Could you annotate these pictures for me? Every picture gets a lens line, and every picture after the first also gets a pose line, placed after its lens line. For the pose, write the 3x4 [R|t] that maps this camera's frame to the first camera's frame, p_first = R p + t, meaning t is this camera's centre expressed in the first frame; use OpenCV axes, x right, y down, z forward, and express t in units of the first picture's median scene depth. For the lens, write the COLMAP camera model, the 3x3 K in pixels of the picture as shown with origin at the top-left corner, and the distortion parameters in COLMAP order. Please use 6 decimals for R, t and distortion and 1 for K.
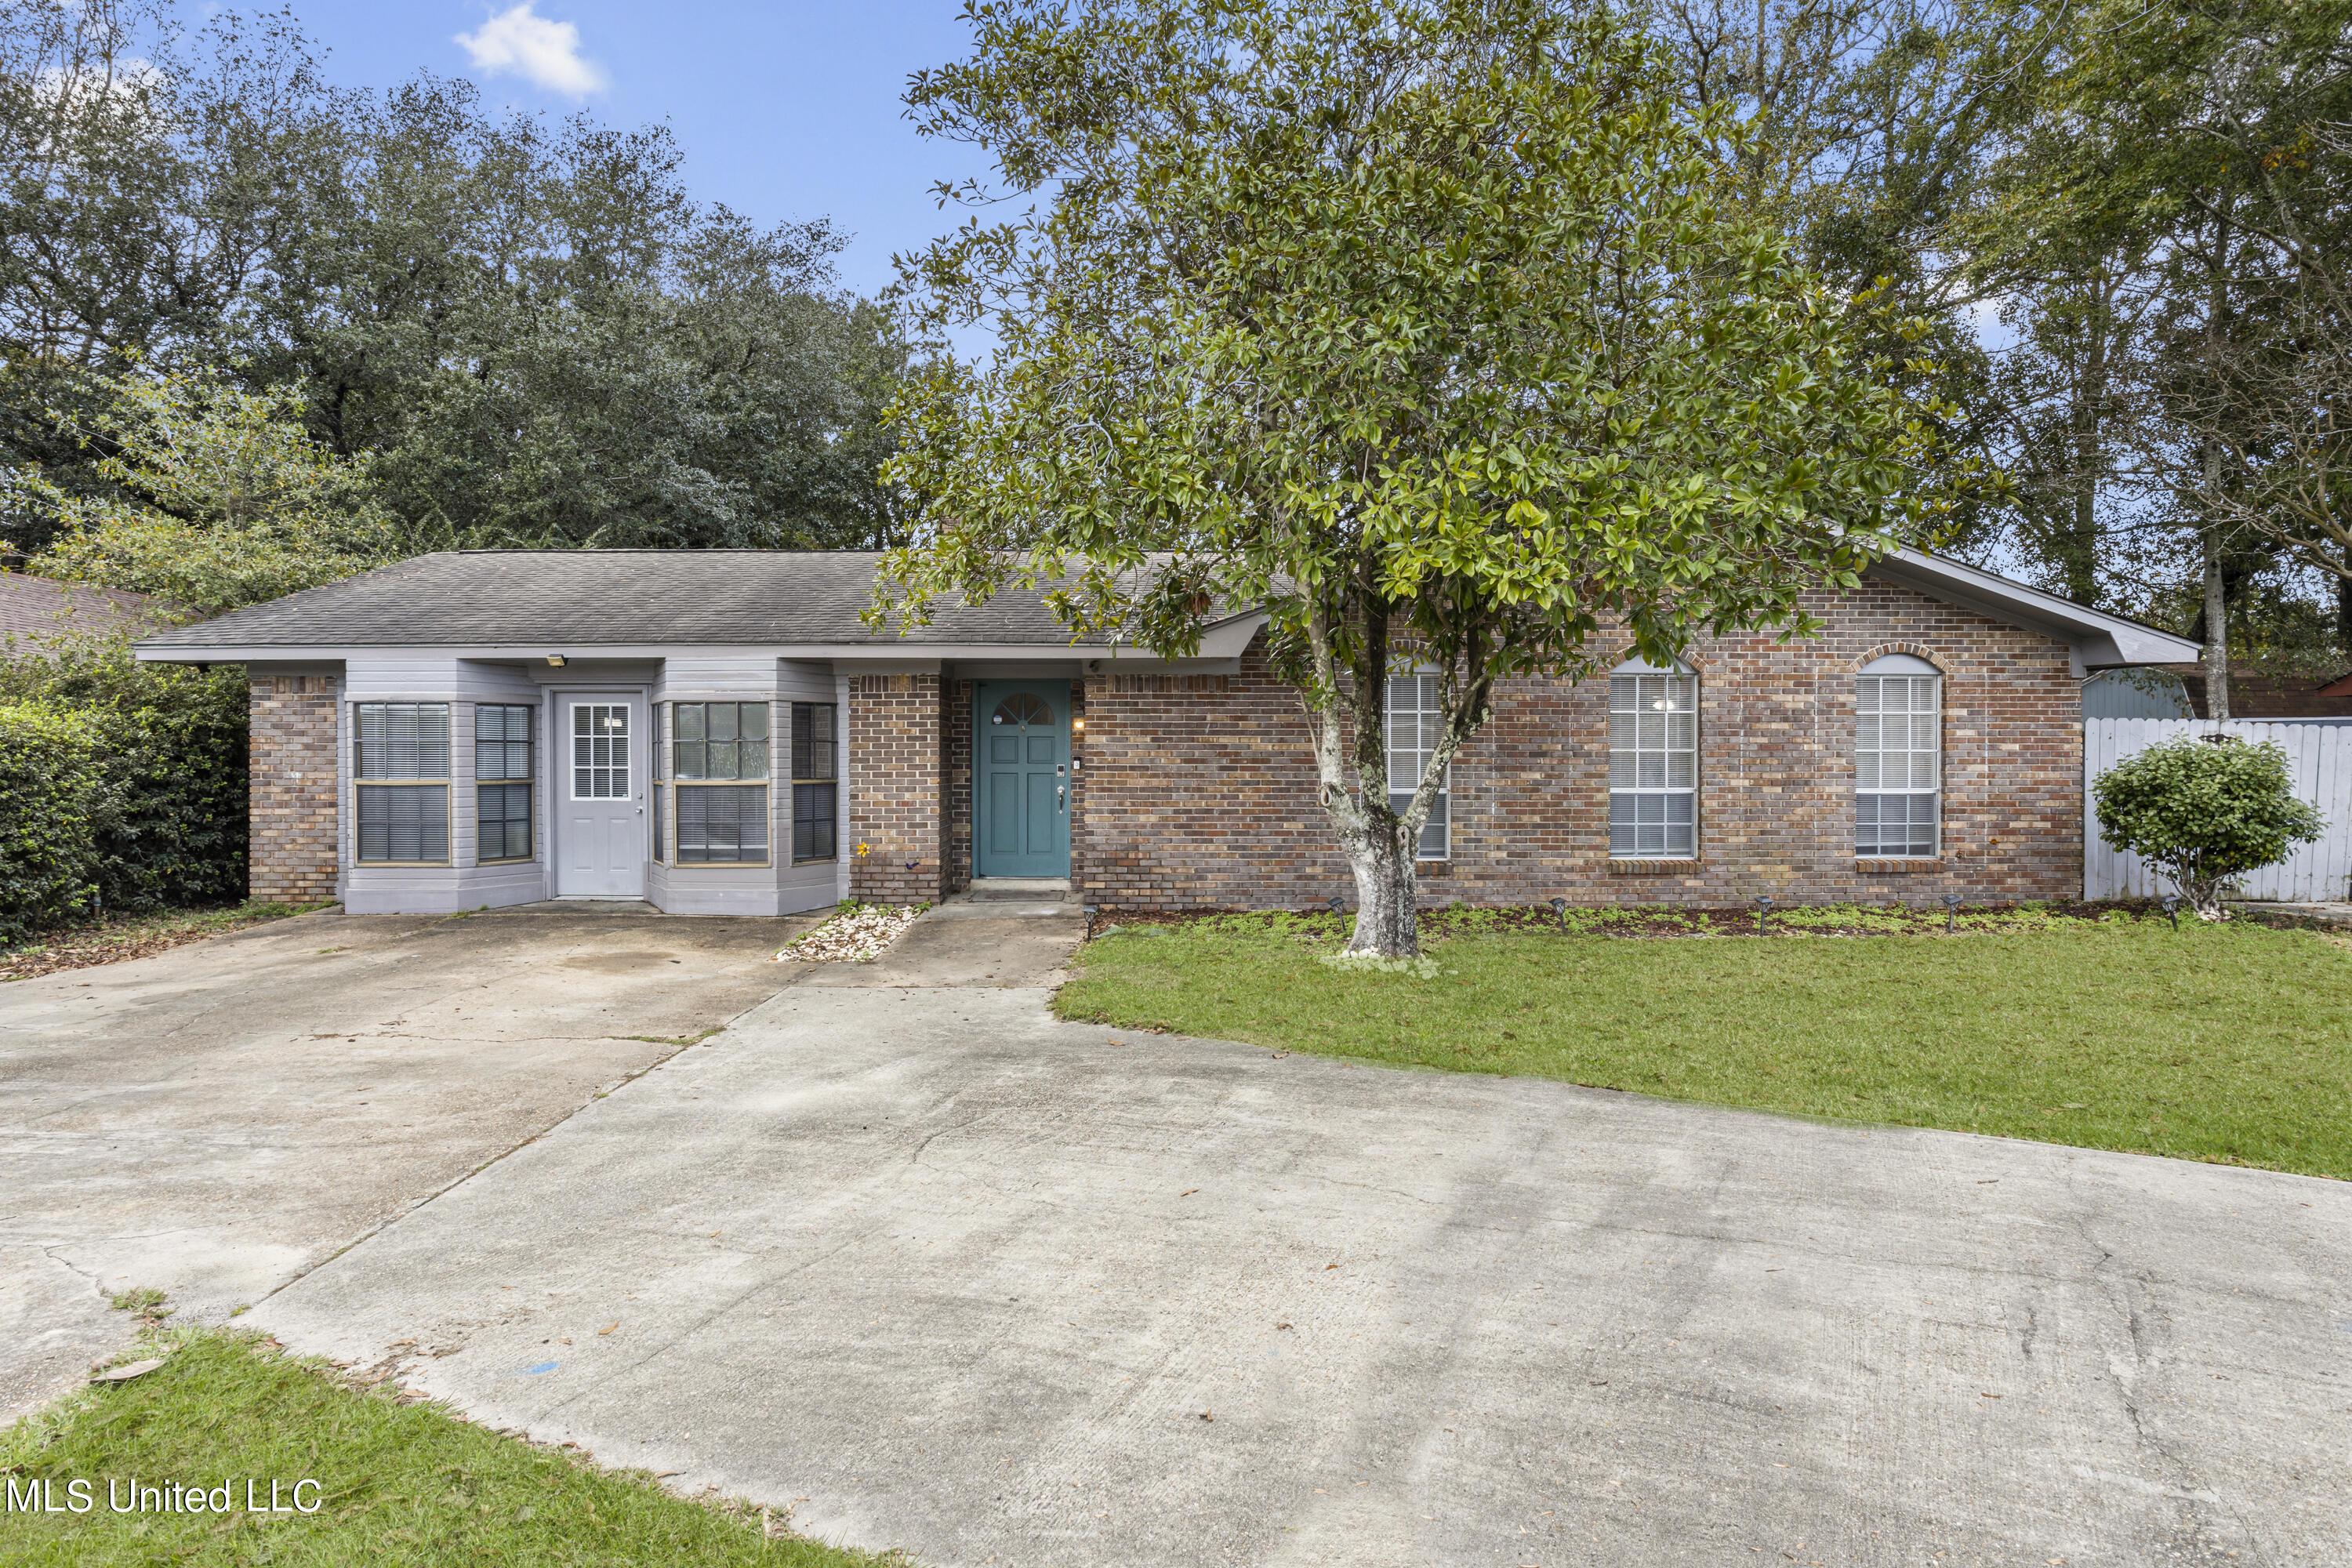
lens RADIAL K [[1260.7, 0, 1176.0], [0, 1260.7, 784.0], [0, 0, 1]] dist [-0.023993, 0.000798]
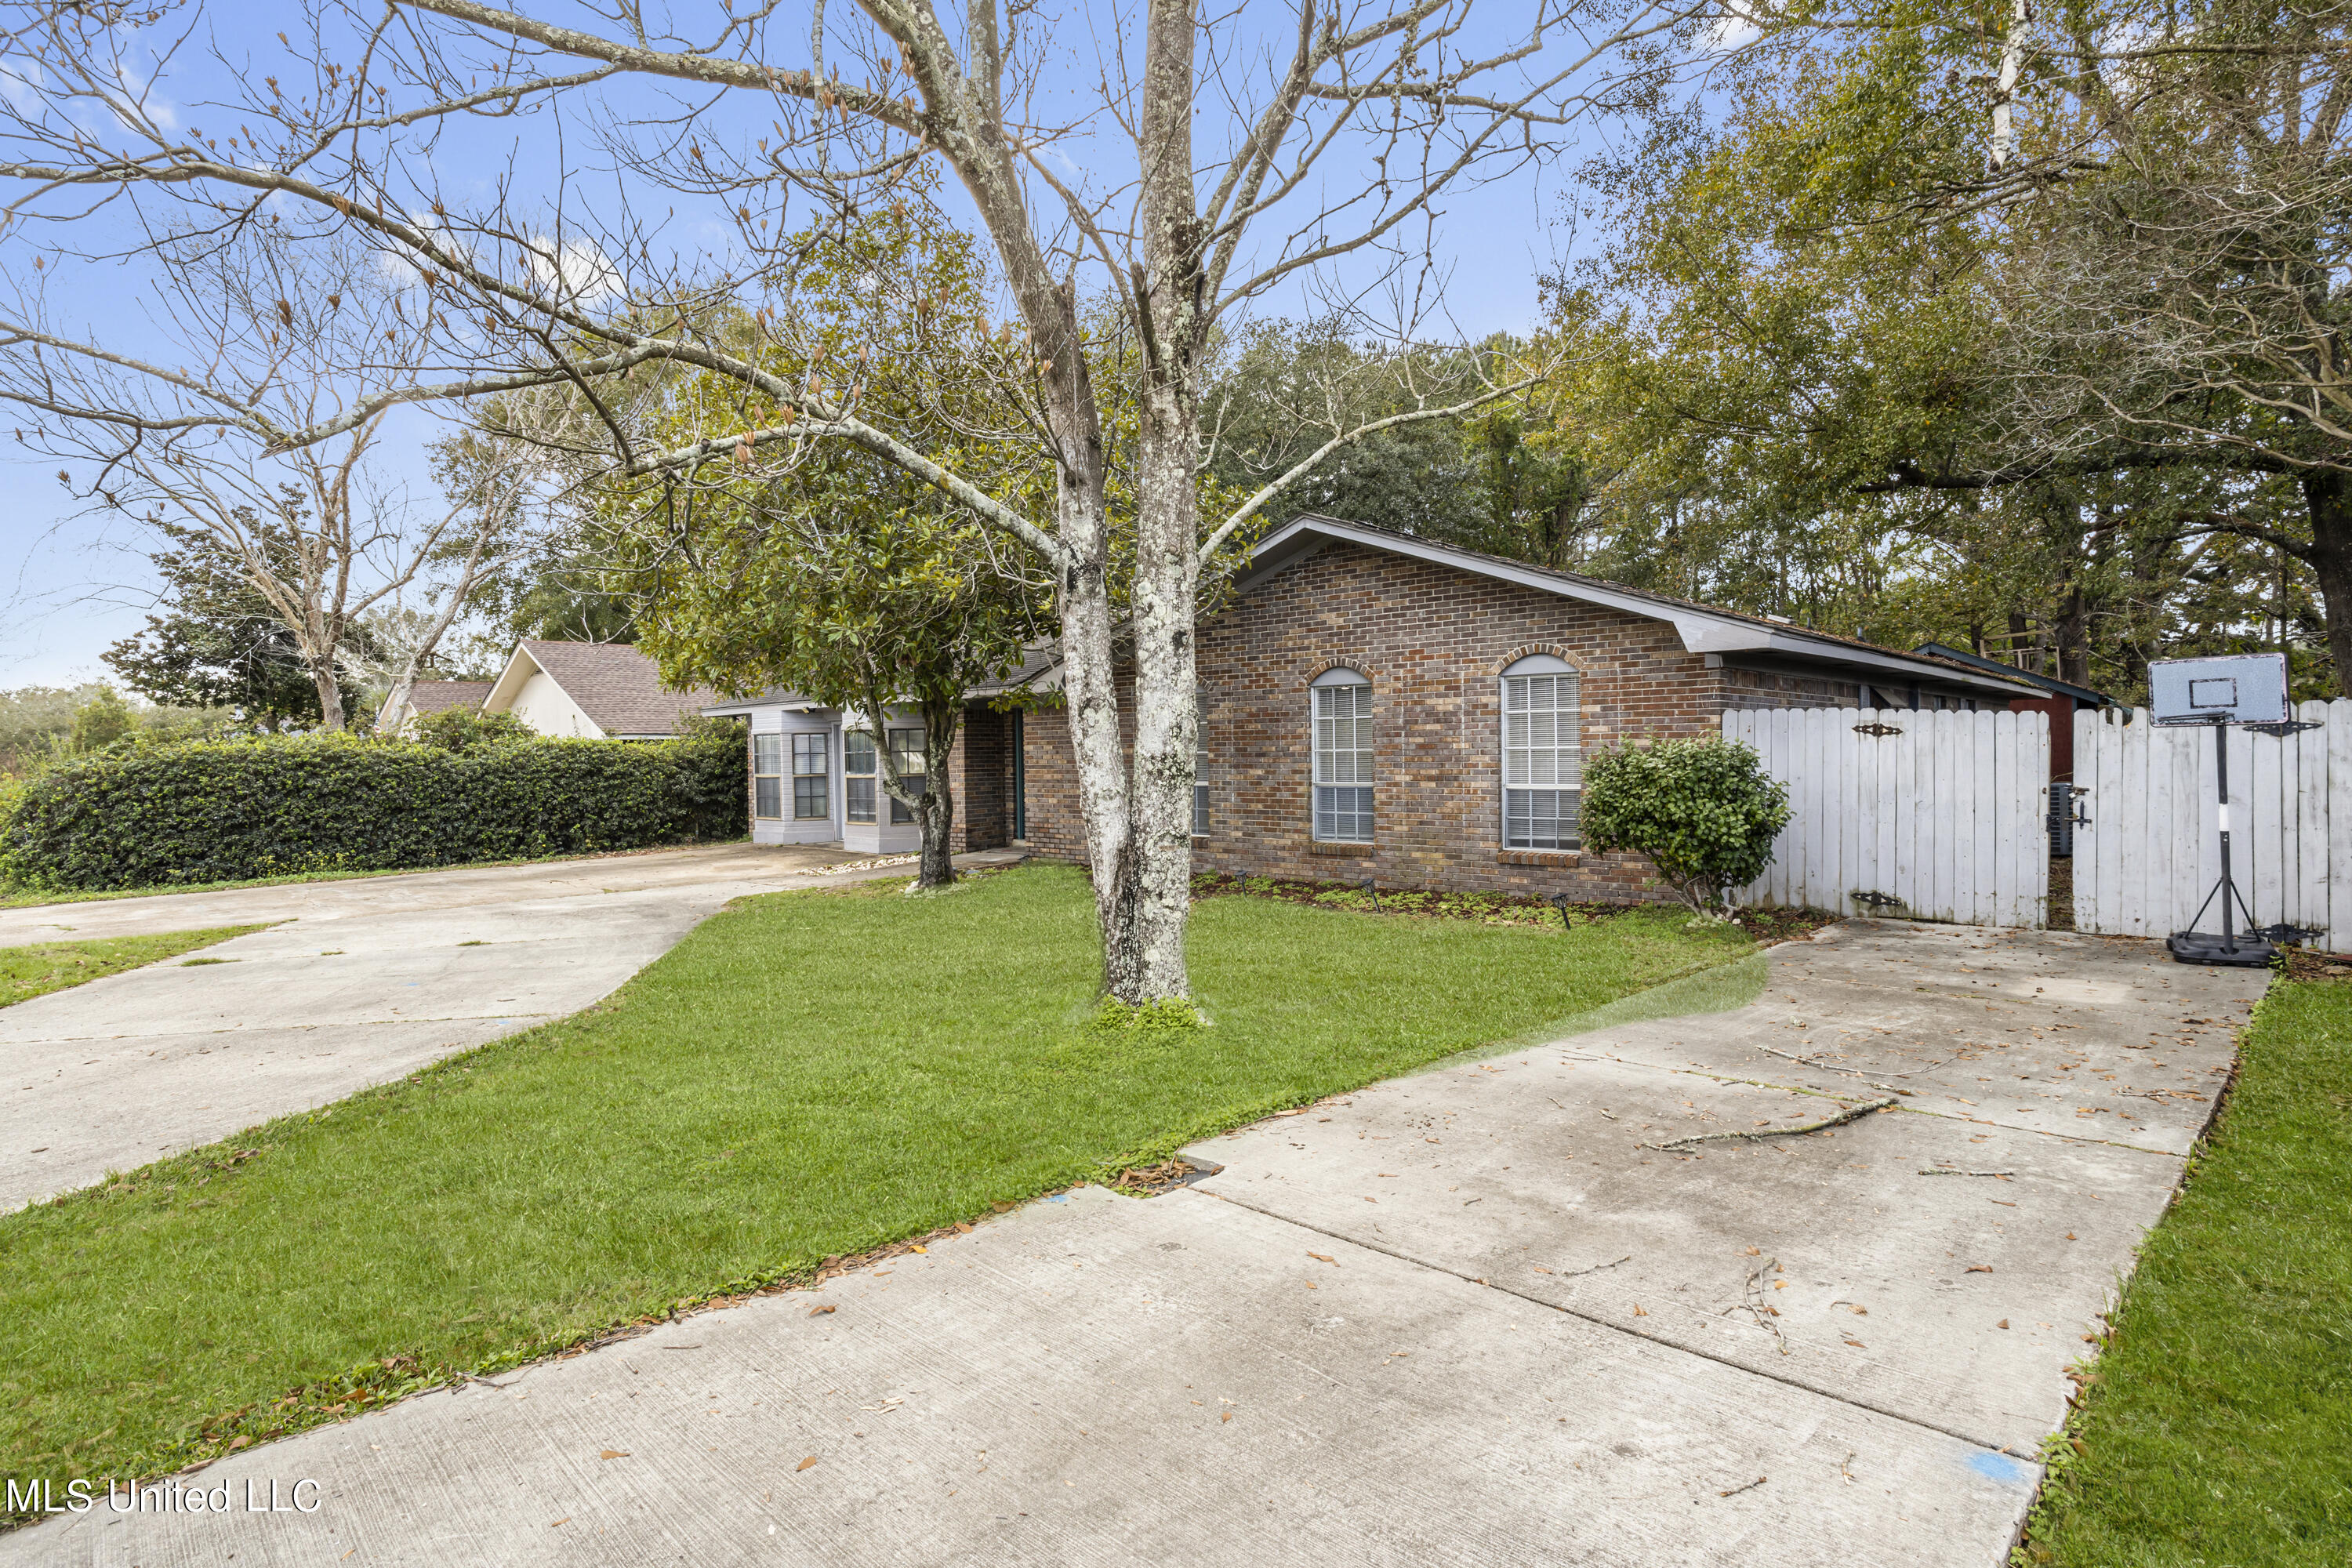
lens RADIAL K [[1185.0, 0, 1161.2], [0, 1185.0, 770.8], [0, 0, 1]] dist [-0.040904, 0.019772]
pose [[0.741900, -0.000648, -0.670510, 1.002565], [-0.005826, 0.999956, -0.007412, 0.001635], [0.670485, 0.009406, 0.741864, 0.064193]]
